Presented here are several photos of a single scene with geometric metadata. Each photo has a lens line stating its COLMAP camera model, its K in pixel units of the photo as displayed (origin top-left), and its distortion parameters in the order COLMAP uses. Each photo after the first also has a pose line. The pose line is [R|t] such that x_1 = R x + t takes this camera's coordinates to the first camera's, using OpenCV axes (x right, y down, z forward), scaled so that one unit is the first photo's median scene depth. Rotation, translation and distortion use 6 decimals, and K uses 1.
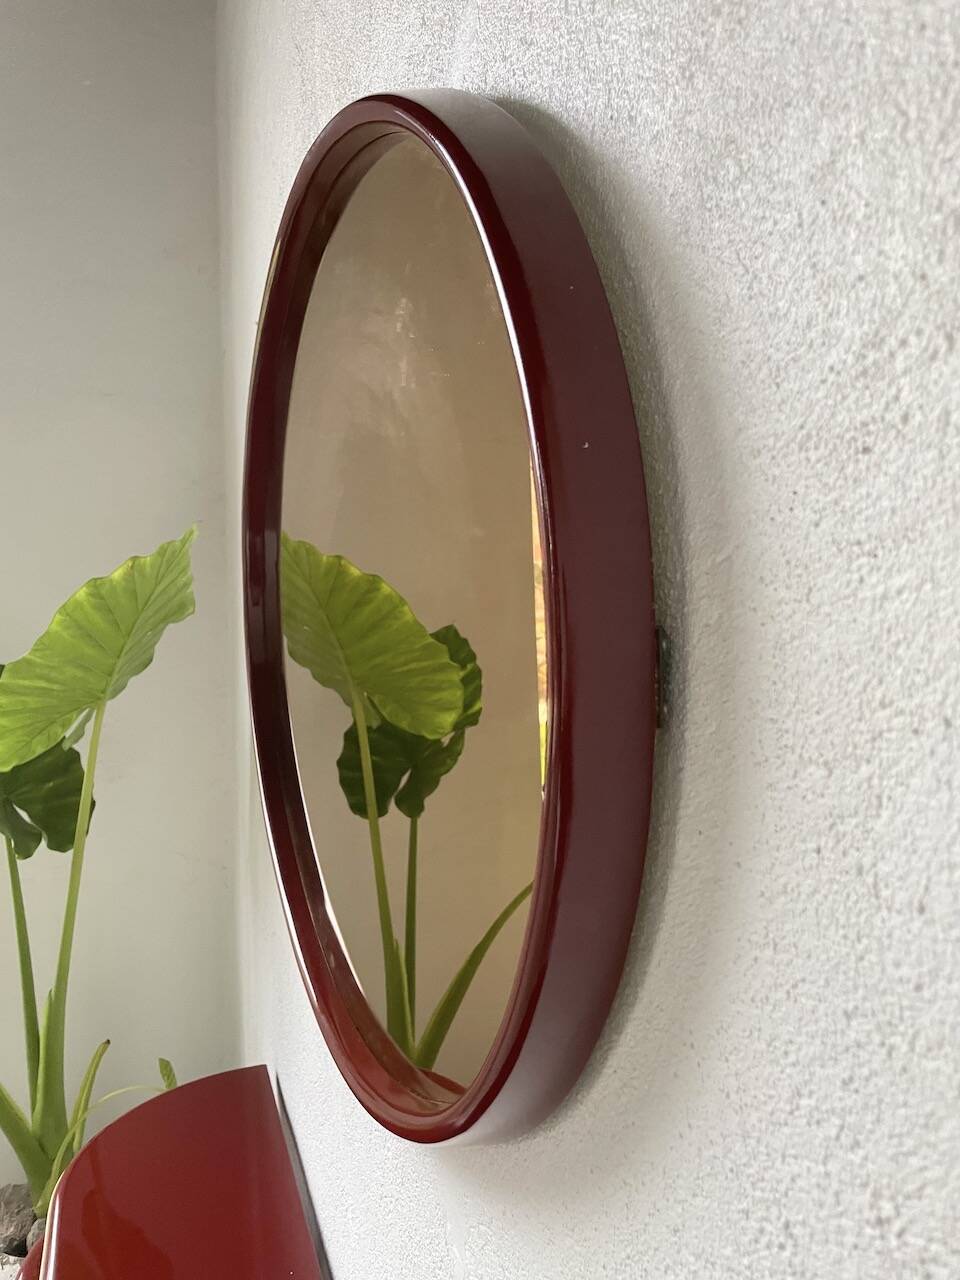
lens RADIAL K [[974.9, 0, 458.6], [0, 974.9, 631.0], [0, 0, 1]] dist [0.084128, -0.110929]
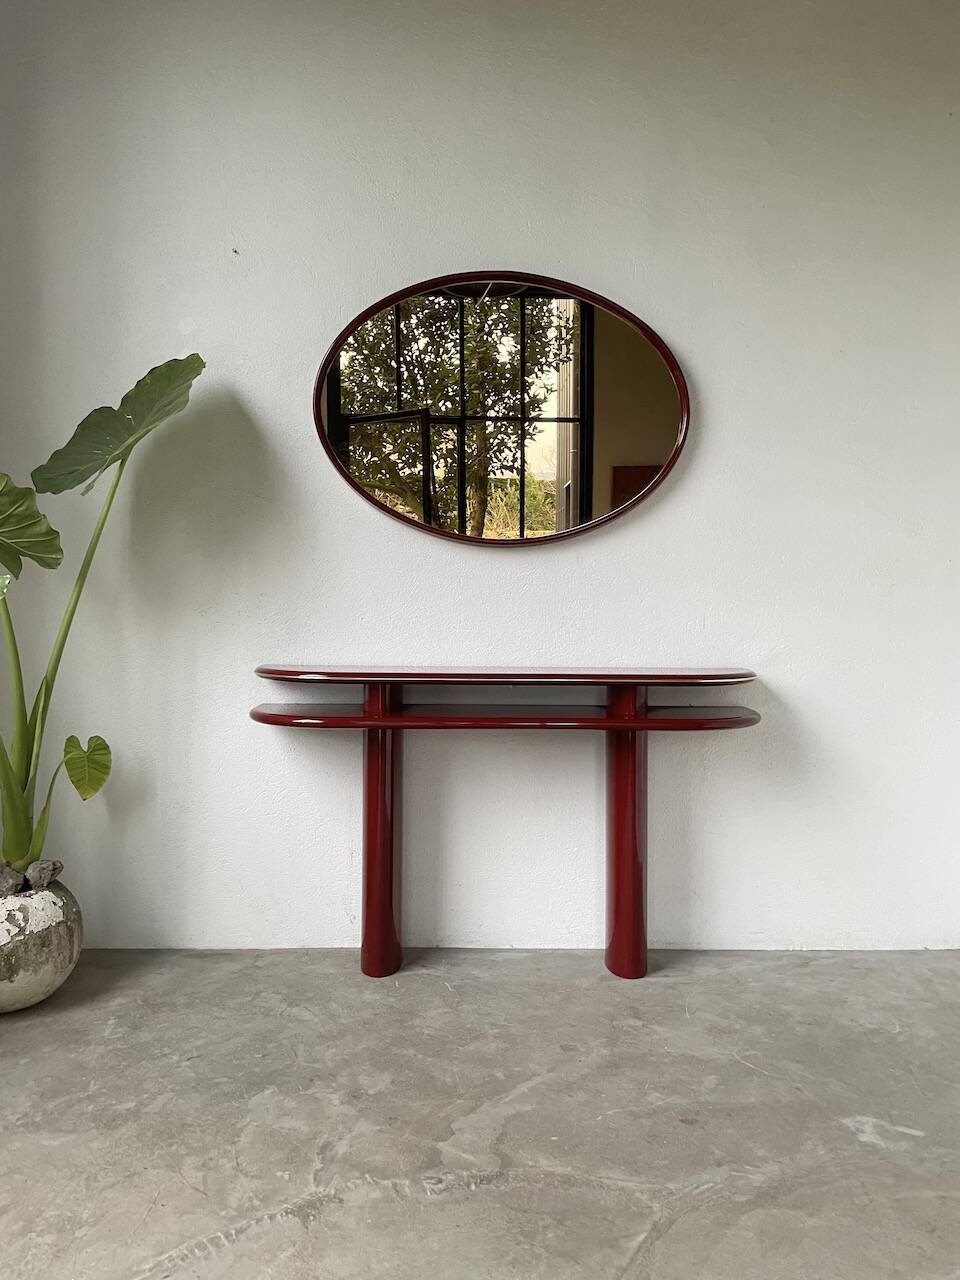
lens RADIAL K [[974.9, 0, 481.0], [0, 974.9, 641.6], [0, 0, 1]] dist [0.084128, -0.110929]
pose [[0.294852, -0.023213, 0.955261, -8.238696], [0.034940, 0.999298, 0.013499, 1.763744], [-0.954904, 0.029397, 0.295456, 0.371938]]
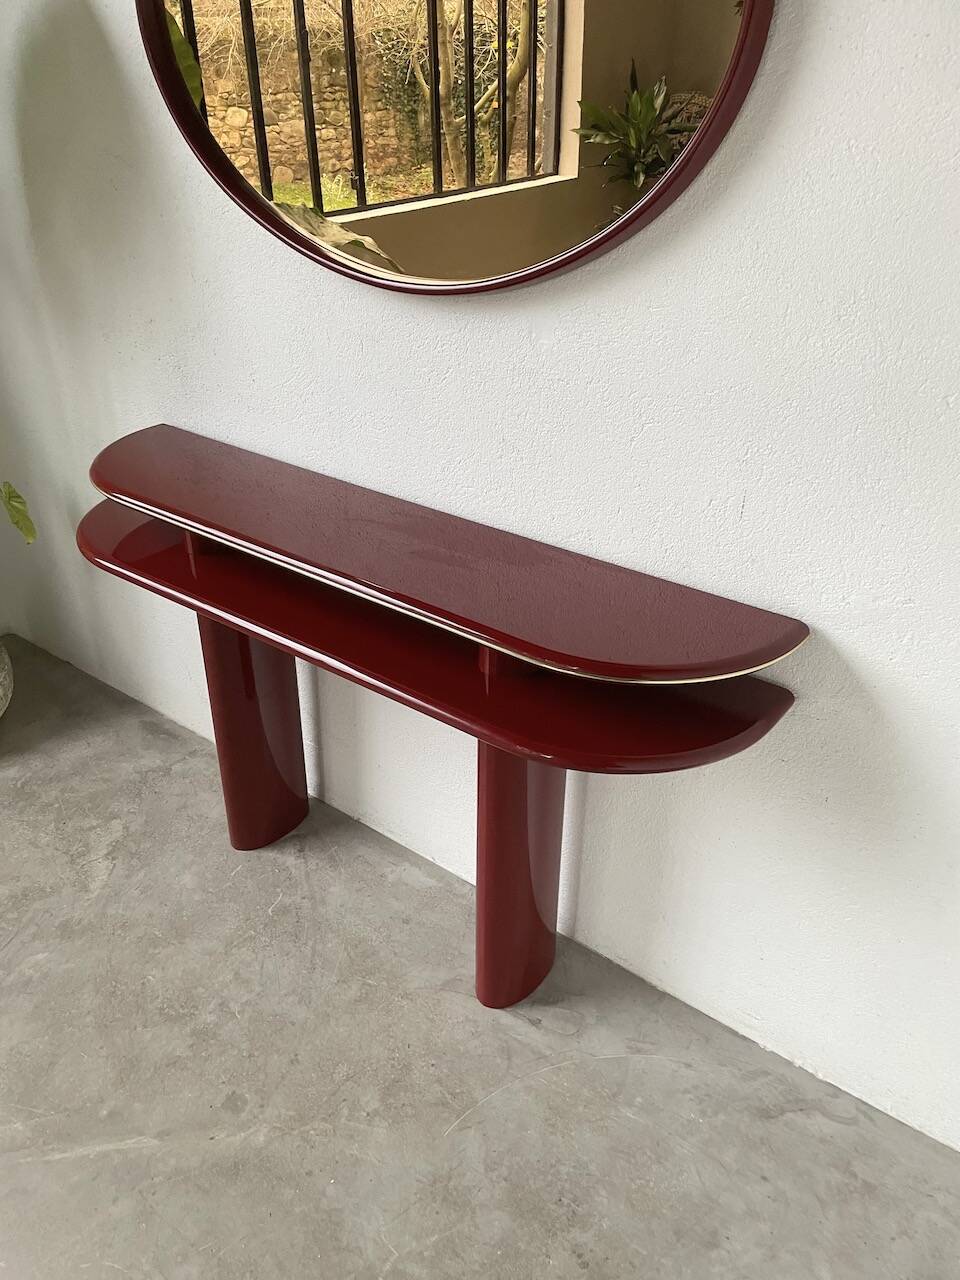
lens RADIAL K [[974.9, 0, 476.1], [0, 974.9, 647.9], [0, 0, 1]] dist [0.084128, -0.110929]
pose [[0.817923, -0.275512, 0.505070, -2.759241], [0.008918, 0.883847, 0.467690, 0.408908], [-0.575259, -0.378030, 0.725376, -1.465747]]
